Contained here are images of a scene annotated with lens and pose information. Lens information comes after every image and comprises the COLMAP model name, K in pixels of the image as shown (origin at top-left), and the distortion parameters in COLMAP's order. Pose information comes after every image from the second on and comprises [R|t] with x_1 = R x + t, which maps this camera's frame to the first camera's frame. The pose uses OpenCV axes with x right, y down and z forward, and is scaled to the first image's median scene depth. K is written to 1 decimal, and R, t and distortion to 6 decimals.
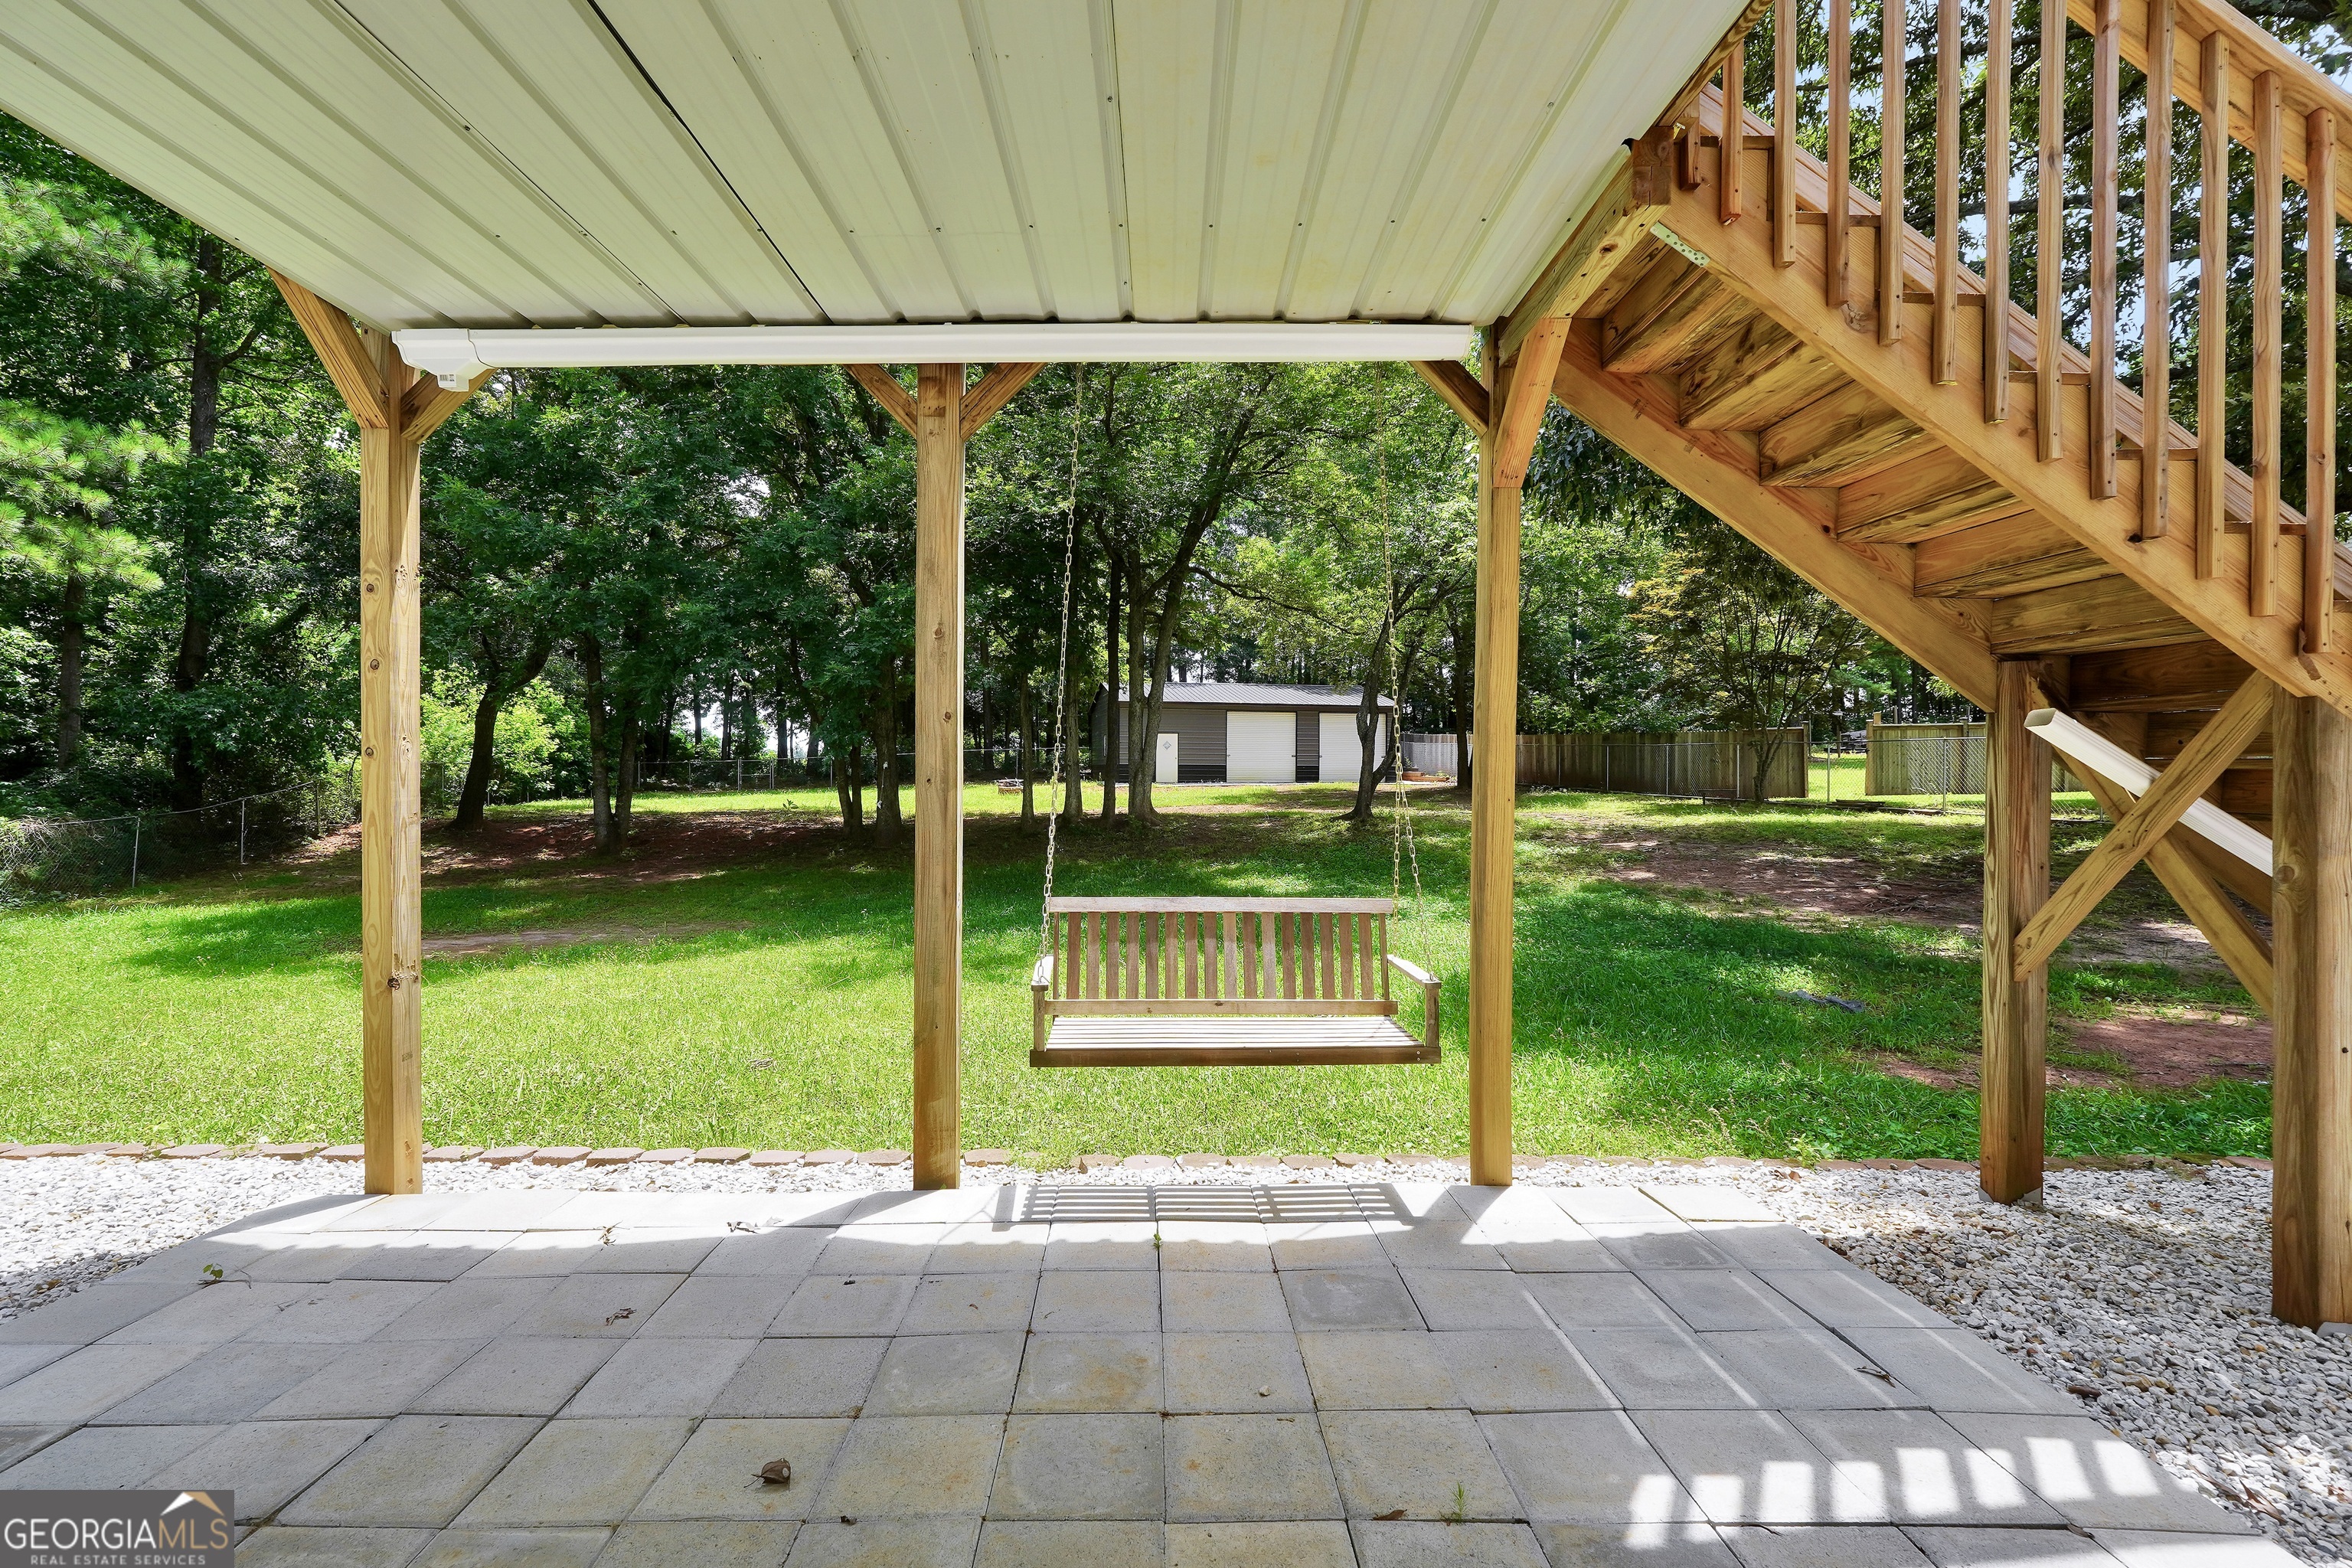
lens RADIAL K [[1014.4, 0, 1176.0], [0, 1014.4, 784.0], [0, 0, 1]] dist [-0.001501, -0.000074]
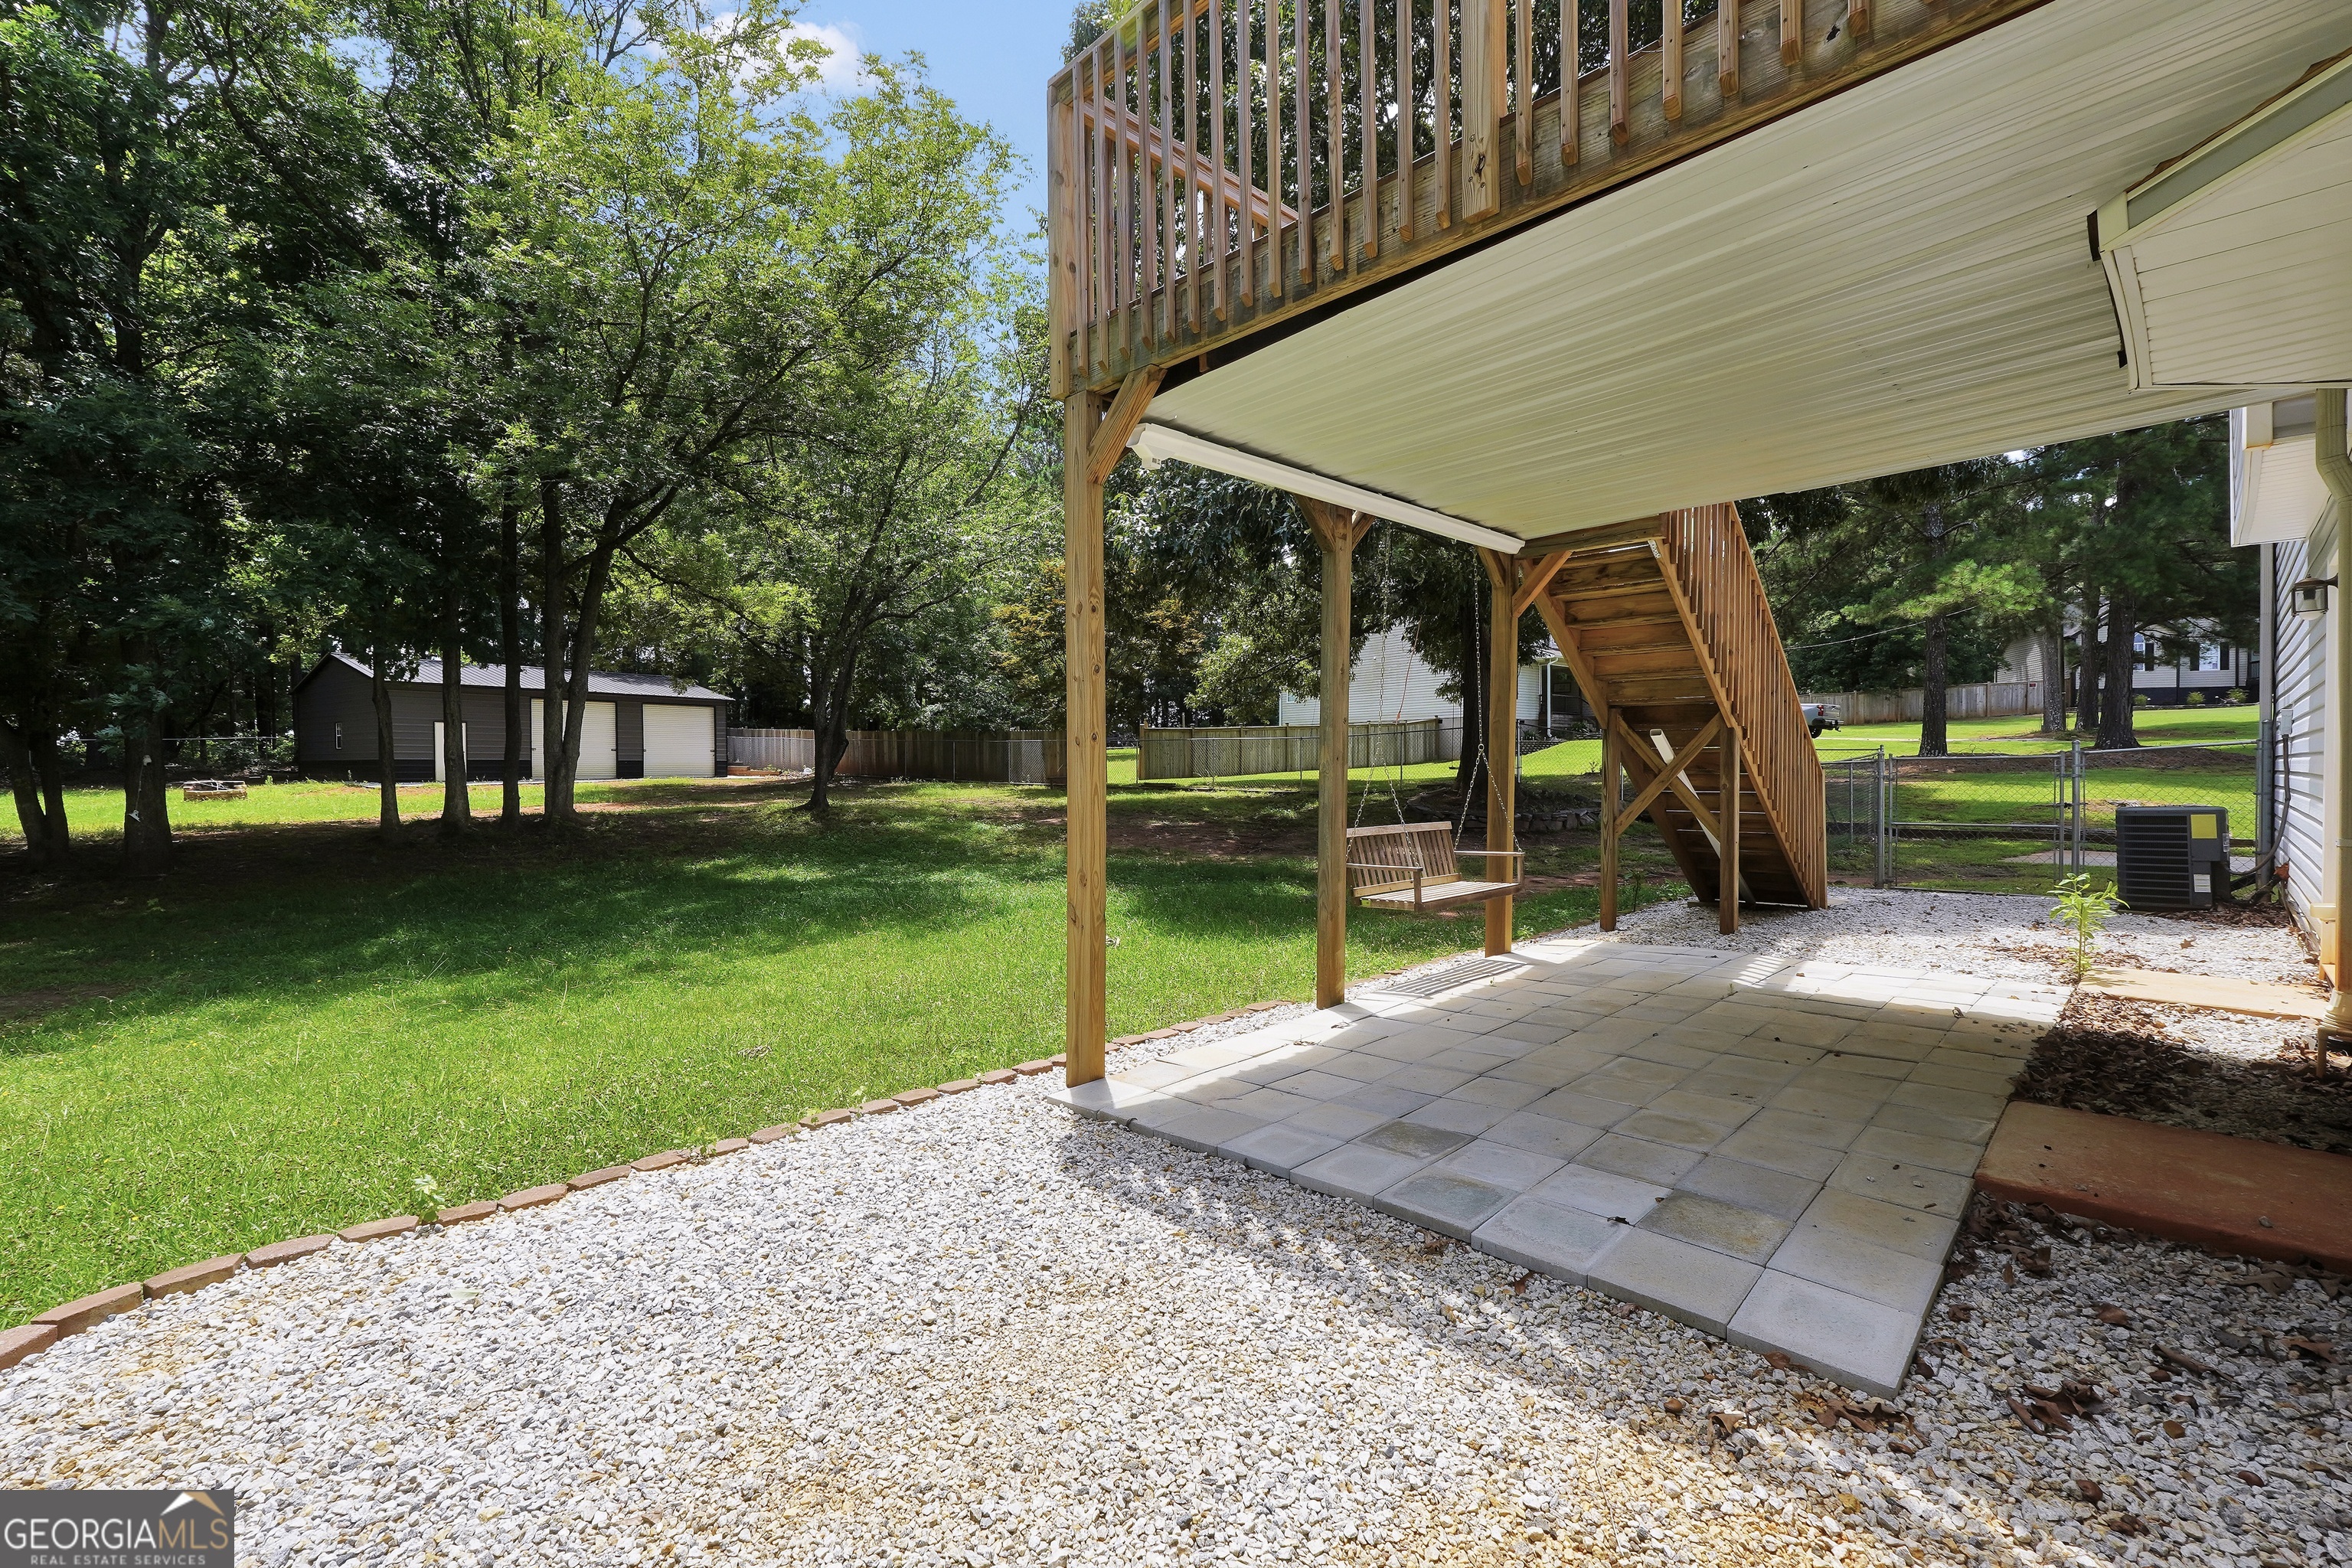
lens RADIAL K [[997.5, 0, 1158.1], [0, 997.5, 790.1], [0, 0, 1]] dist [-0.001676, 0.000199]
pose [[0.724273, -0.024847, 0.689065, -0.254748], [0.017373, 0.999691, 0.017786, 0.002335], [-0.689294, -0.000911, 0.724481, 0.003844]]
